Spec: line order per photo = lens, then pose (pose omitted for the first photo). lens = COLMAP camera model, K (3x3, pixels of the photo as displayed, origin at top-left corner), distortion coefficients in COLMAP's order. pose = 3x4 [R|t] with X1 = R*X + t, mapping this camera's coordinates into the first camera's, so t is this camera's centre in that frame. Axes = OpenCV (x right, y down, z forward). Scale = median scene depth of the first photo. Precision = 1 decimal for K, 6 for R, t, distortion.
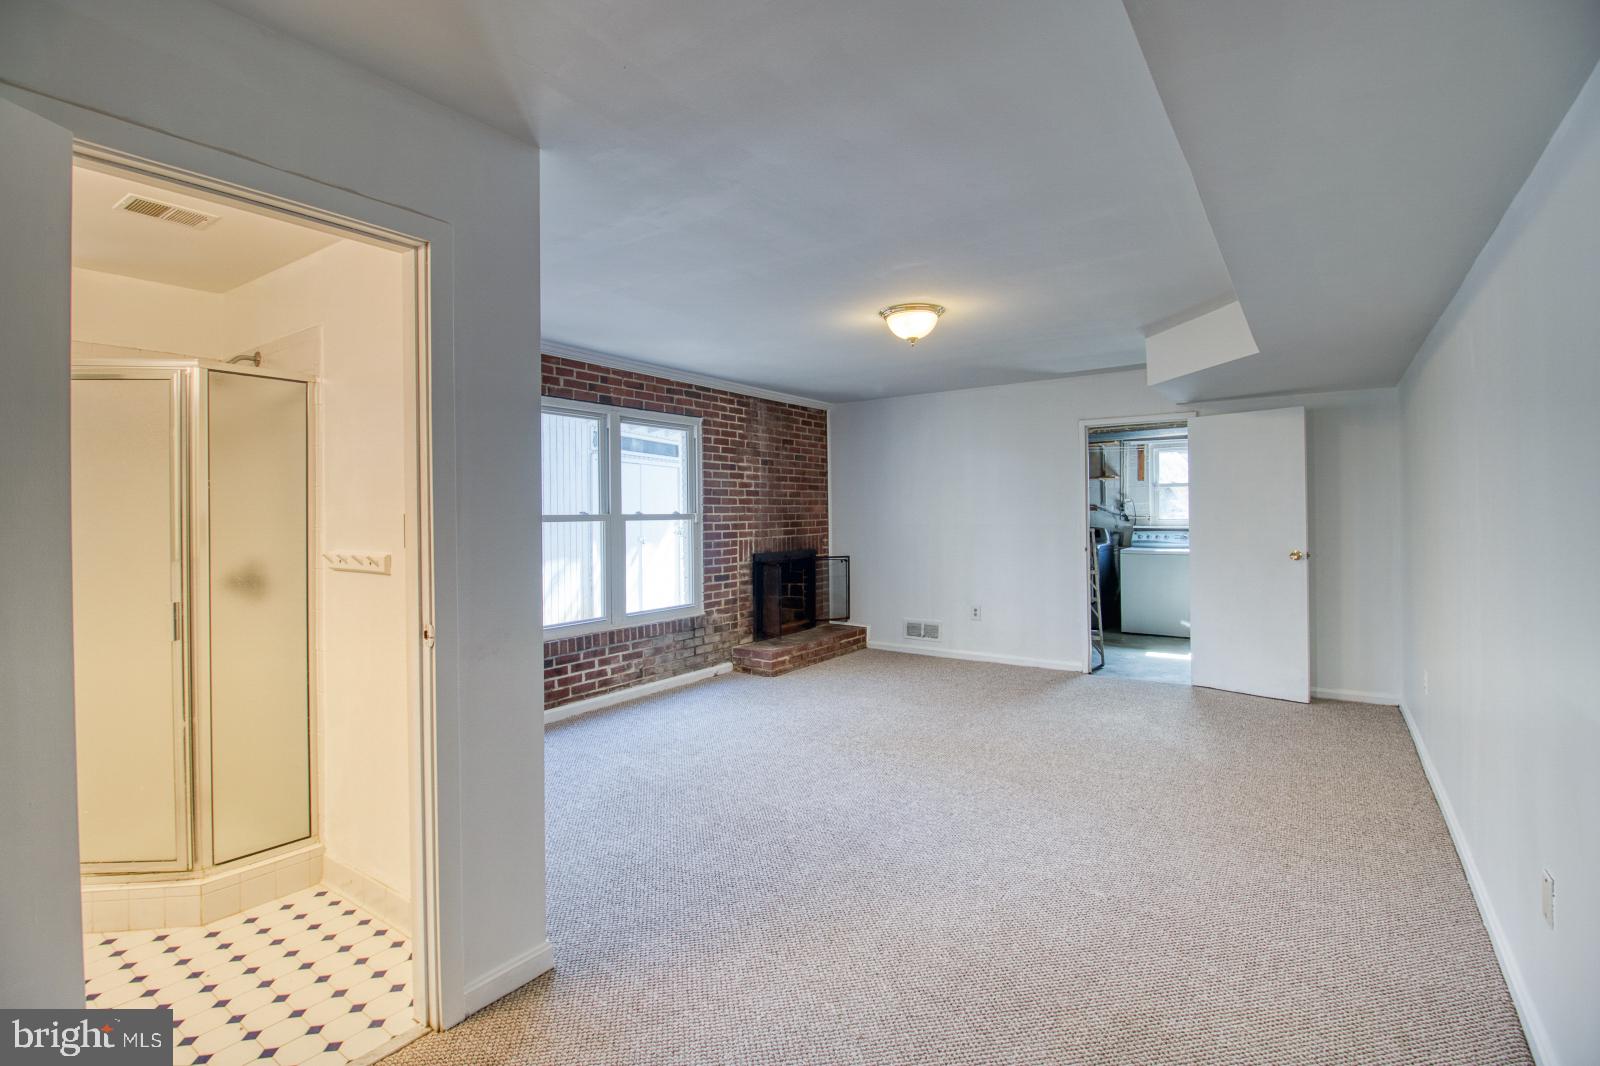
lens RADIAL K [[745.5, 0, 803.4], [0, 745.5, 512.7], [0, 0, 1]] dist [0.002982, -0.014171]
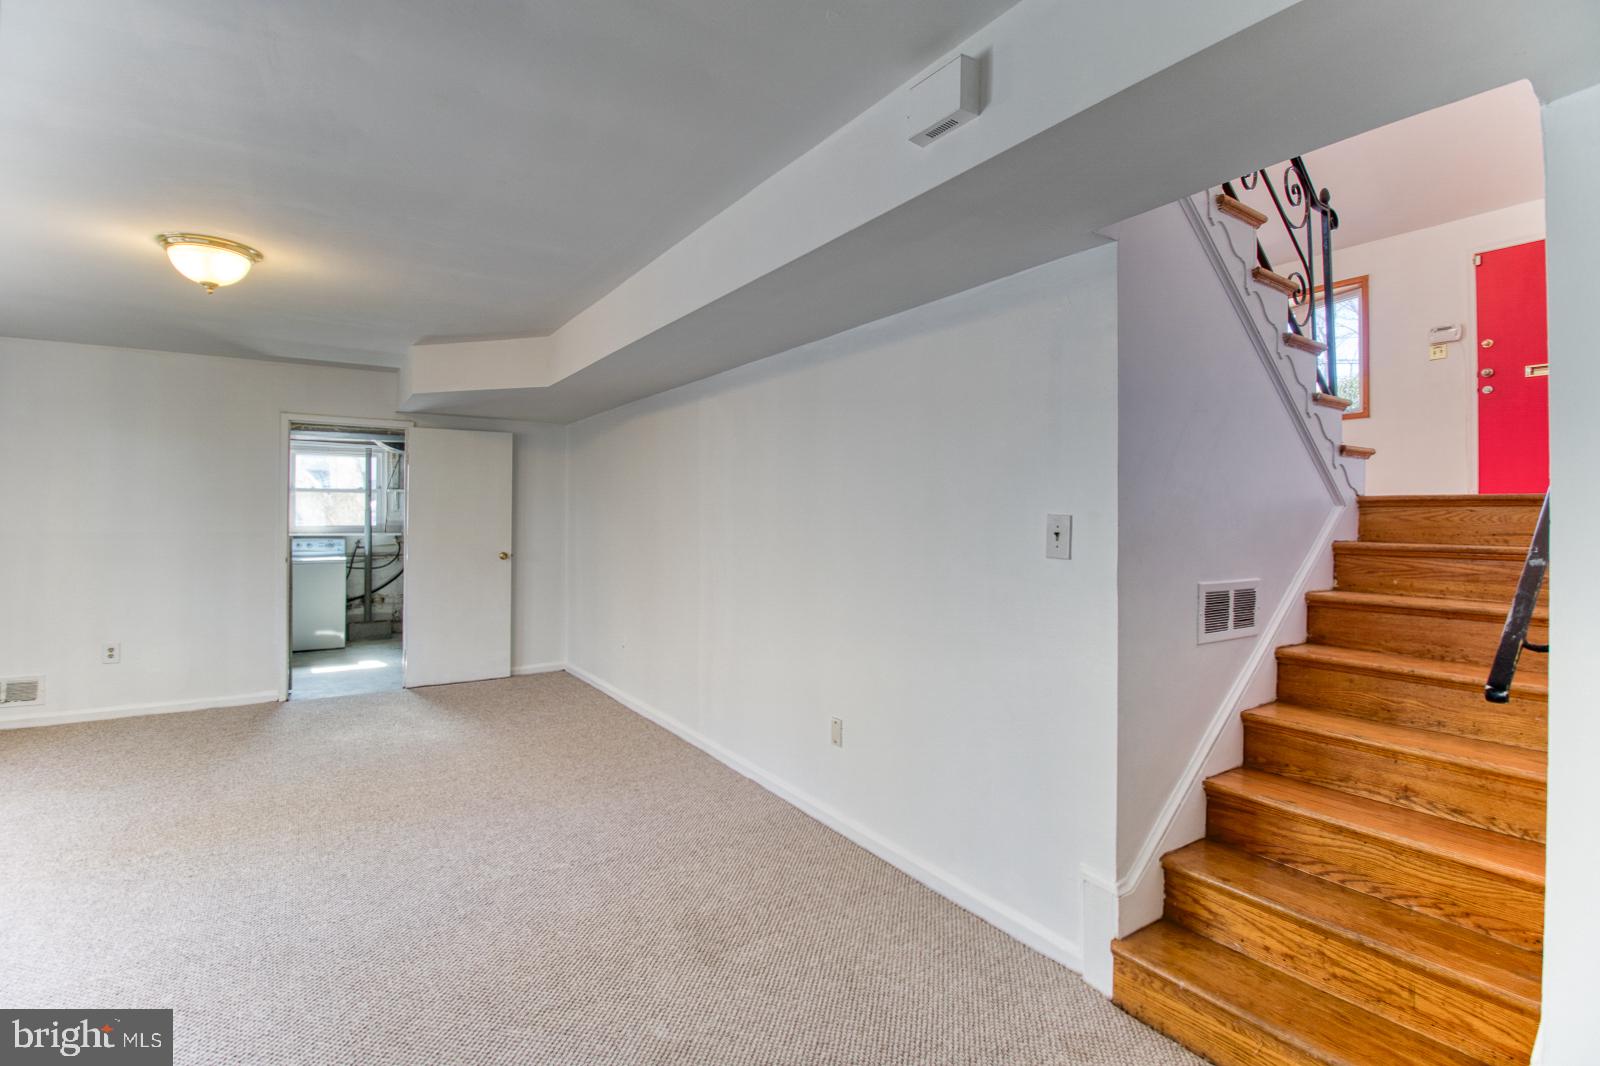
lens RADIAL K [[753.8, 0, 789.2], [0, 753.8, 509.1], [0, 0, 1]] dist [0.001929, -0.013398]
pose [[0.366239, 0.019889, 0.930308, -0.339704], [-0.005438, 0.999800, -0.019234, 0.004365], [-0.930505, 0.001985, 0.366274, 0.182491]]
